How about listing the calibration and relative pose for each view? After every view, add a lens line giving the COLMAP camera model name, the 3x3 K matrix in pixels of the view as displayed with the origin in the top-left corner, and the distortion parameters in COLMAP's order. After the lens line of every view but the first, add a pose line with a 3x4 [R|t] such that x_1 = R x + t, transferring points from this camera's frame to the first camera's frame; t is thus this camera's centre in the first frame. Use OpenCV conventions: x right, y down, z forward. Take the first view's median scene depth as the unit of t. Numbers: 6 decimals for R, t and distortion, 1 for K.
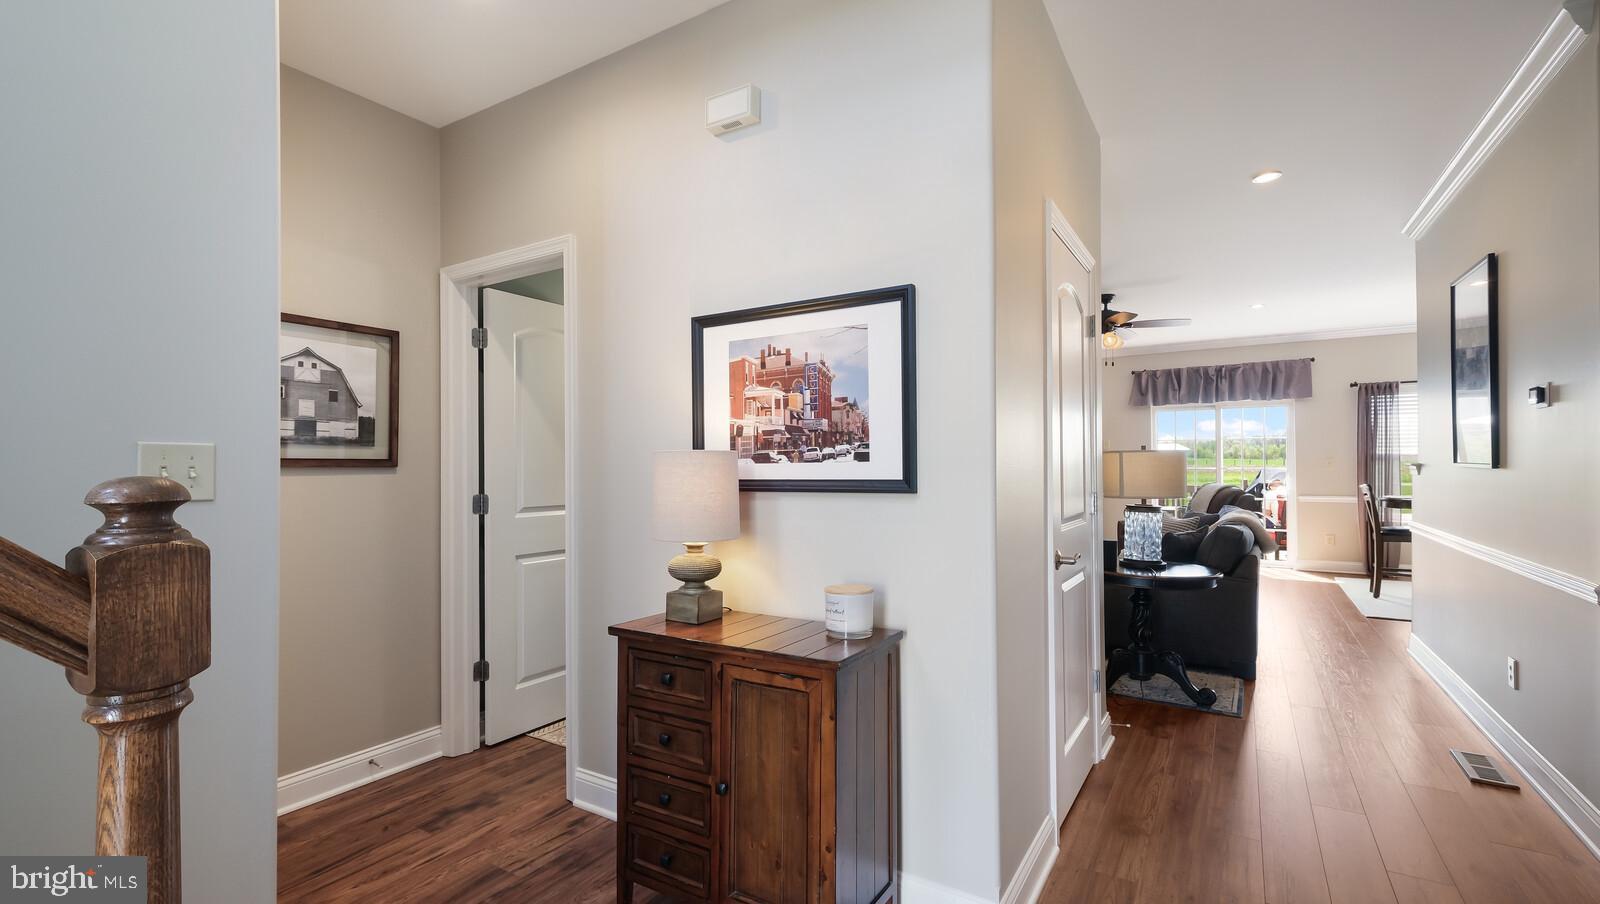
lens RADIAL K [[705.8, 0, 807.9], [0, 705.8, 457.0], [0, 0, 1]] dist [0.015281, 0.000675]
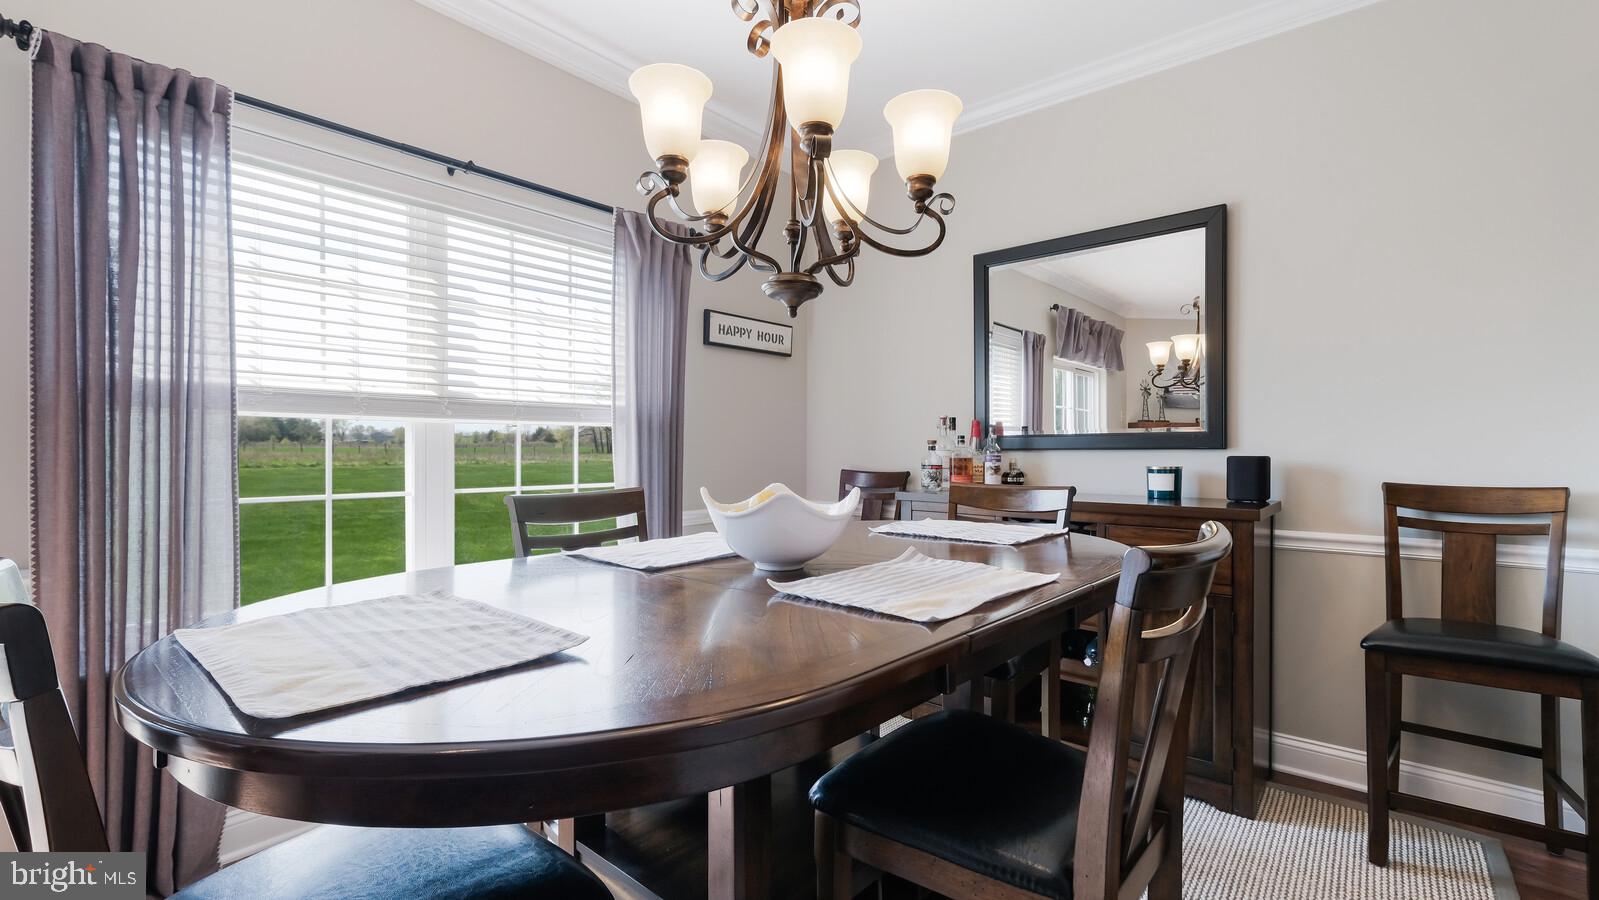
lens RADIAL K [[705.4, 0, 807.4], [0, 705.4, 455.0], [0, 0, 1]] dist [0.015281, 0.000675]
pose [[0.139229, 0.003836, 0.990253, 0.606246], [-0.007978, 0.999964, -0.002752, 0.019403], [-0.990228, -0.007517, 0.139255, 0.760308]]
